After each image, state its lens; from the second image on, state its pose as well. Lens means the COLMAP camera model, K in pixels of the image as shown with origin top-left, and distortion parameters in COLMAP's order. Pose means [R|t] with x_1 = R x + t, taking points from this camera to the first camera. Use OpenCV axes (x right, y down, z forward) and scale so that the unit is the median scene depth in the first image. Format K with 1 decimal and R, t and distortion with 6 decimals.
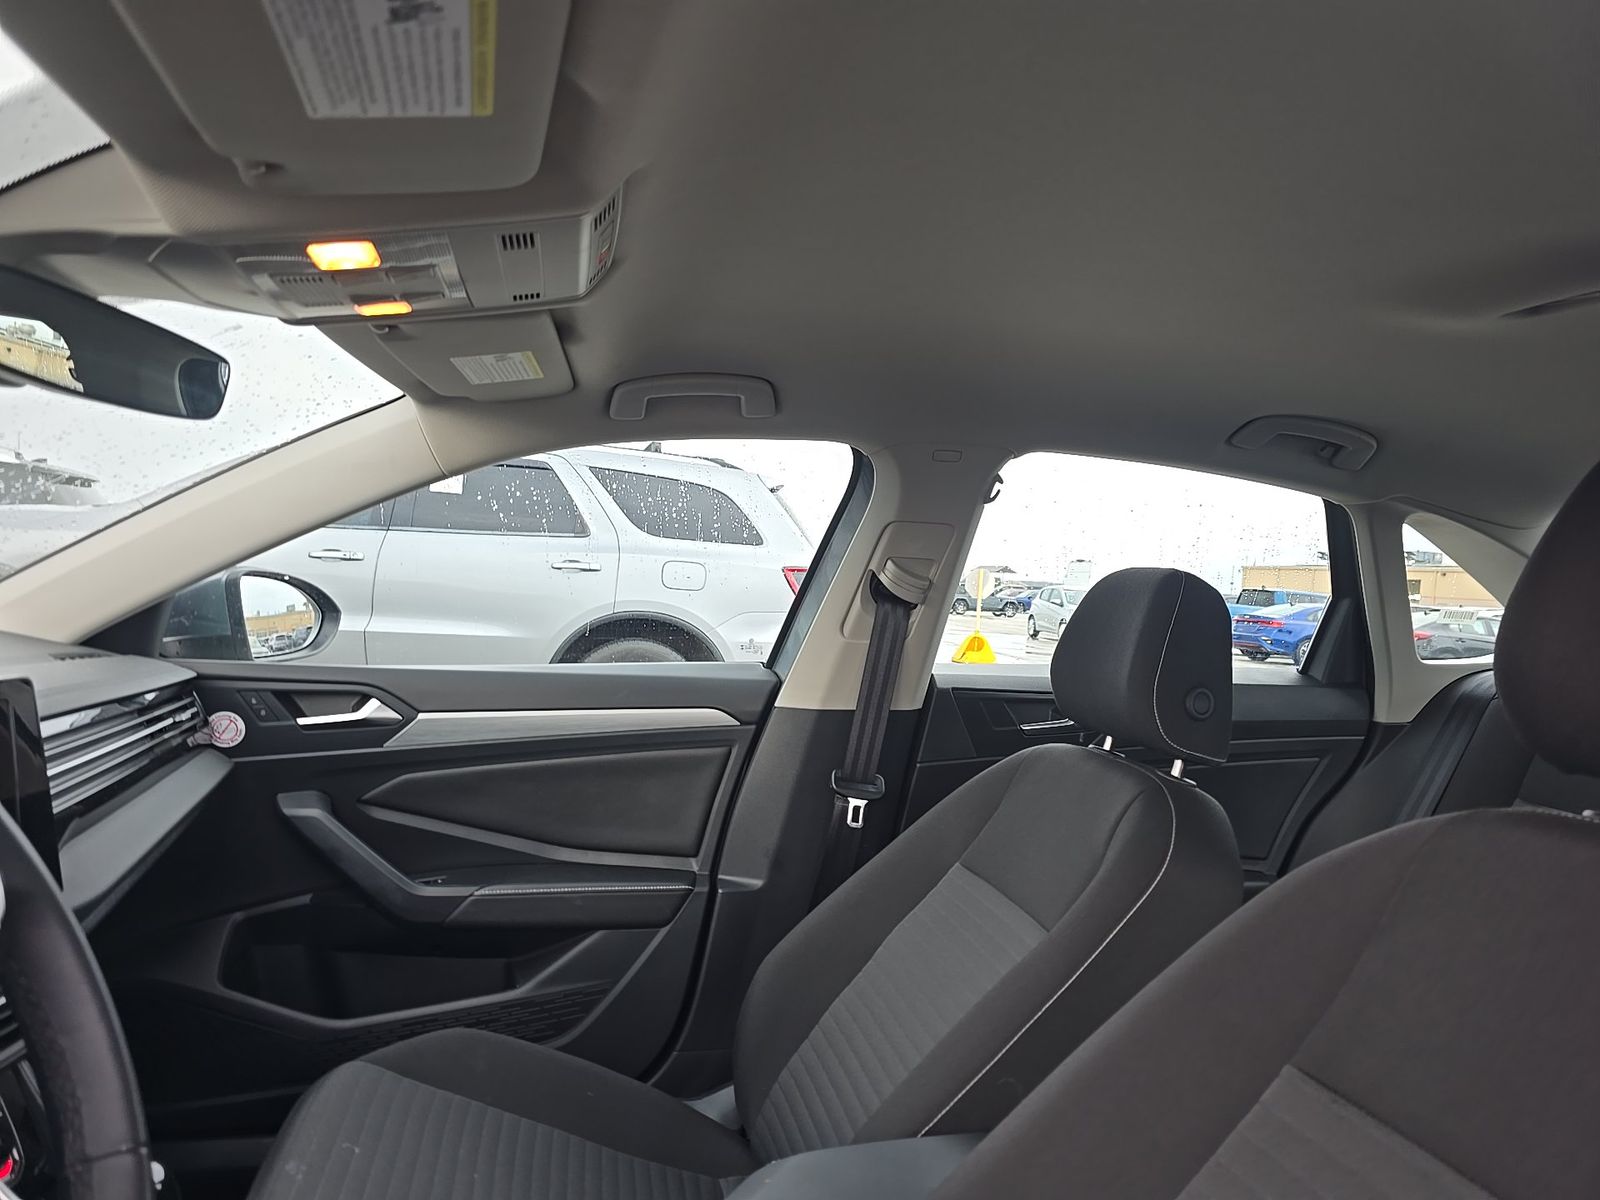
lens RADIAL K [[1095.6, 0, 805.7], [0, 1095.6, 604.0], [0, 0, 1]] dist [0.095913, -0.109259]
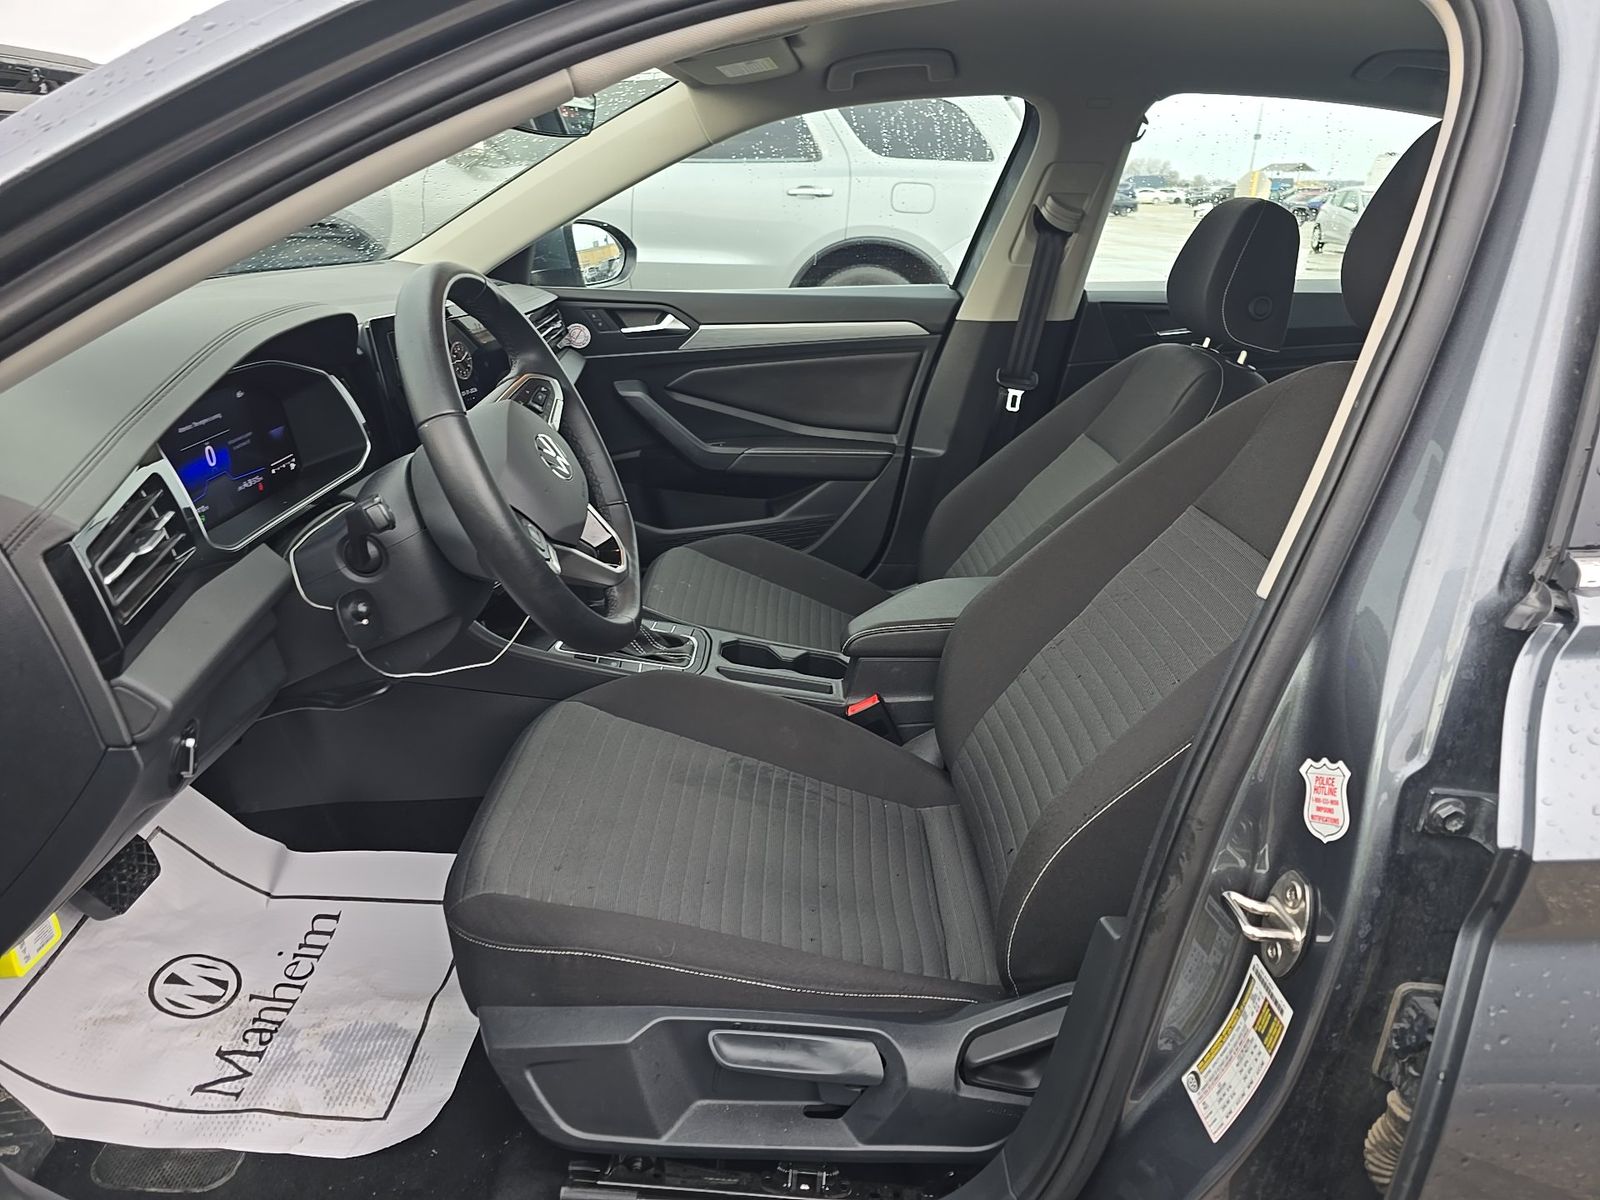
lens RADIAL K [[1095.6, 0, 805.7], [0, 1095.6, 604.0], [0, 0, 1]] dist [0.095913, -0.109259]
pose [[0.977394, 0.044540, -0.206680, 0.086662], [0.025052, 0.946273, 0.322396, -0.014760], [0.209935, -0.320286, 0.923766, -0.374730]]
